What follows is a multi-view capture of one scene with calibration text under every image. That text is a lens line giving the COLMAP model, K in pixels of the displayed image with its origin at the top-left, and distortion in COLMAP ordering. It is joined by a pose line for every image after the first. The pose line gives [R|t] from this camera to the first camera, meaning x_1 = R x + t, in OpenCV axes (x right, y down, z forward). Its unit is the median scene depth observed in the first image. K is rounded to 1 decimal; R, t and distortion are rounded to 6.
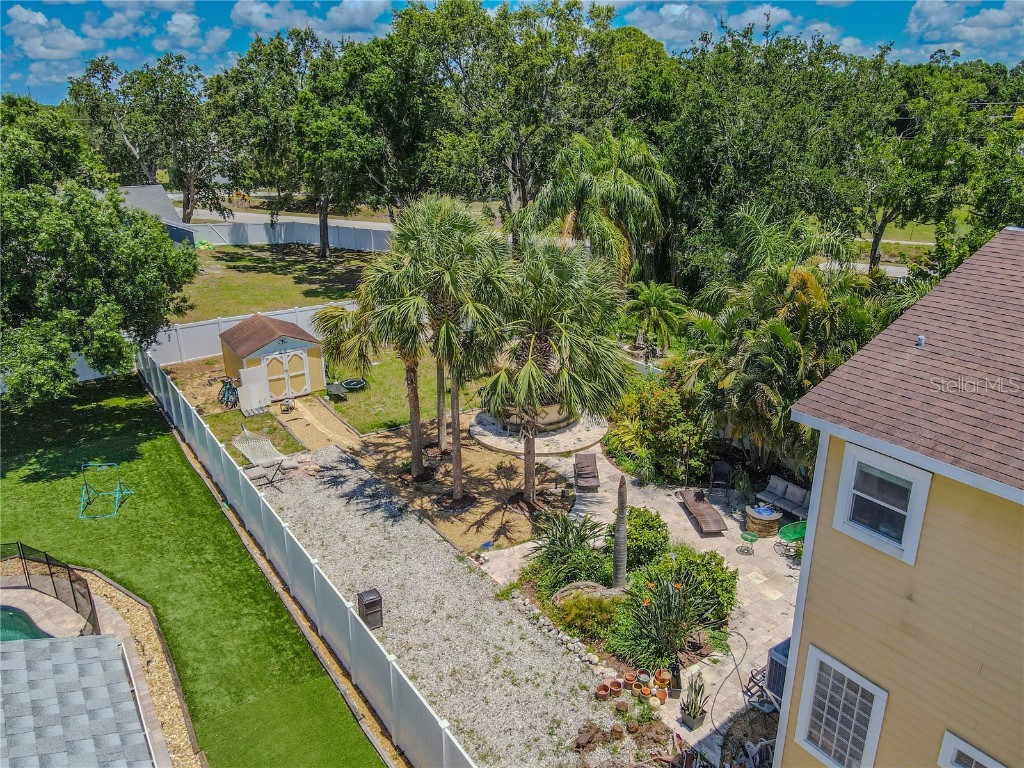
lens RADIAL K [[743.0, 0, 514.6], [0, 743.0, 382.9], [0, 0, 1]] dist [0.035749, -0.012035]
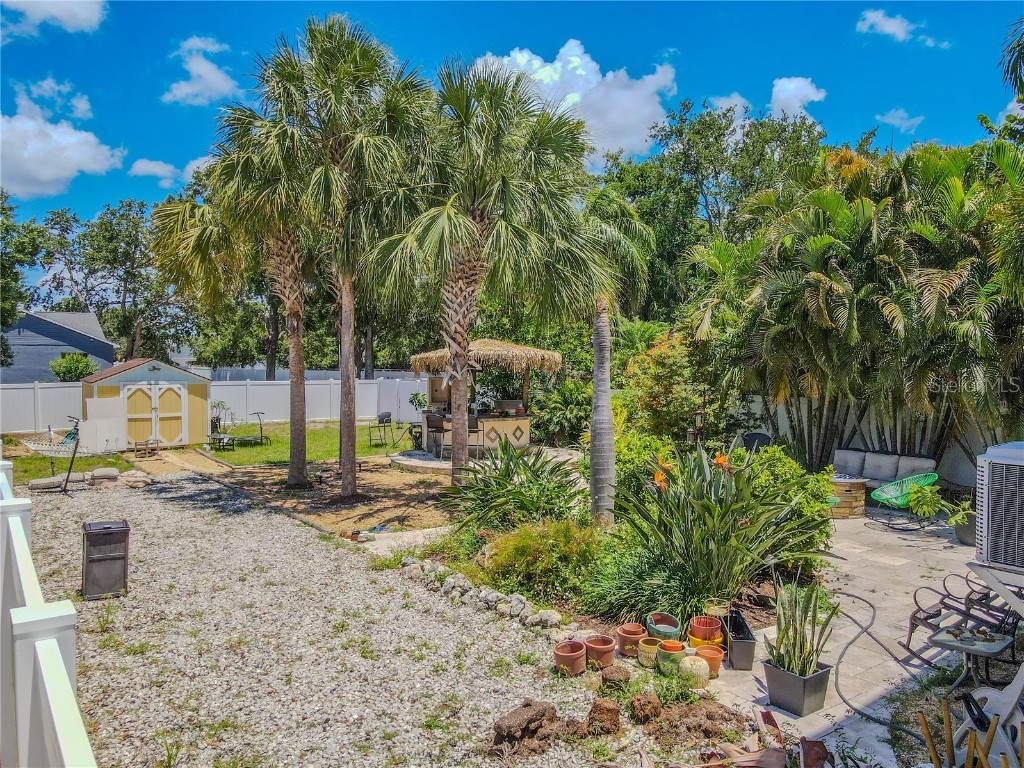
lens RADIAL K [[743.0, 0, 509.0], [0, 743.0, 385.9], [0, 0, 1]] dist [0.035749, -0.012035]
pose [[0.999904, 0.004114, 0.013252, 0.077814], [0.000342, 0.947455, -0.319890, 0.404181], [-0.013872, 0.319864, 0.947362, 0.552898]]
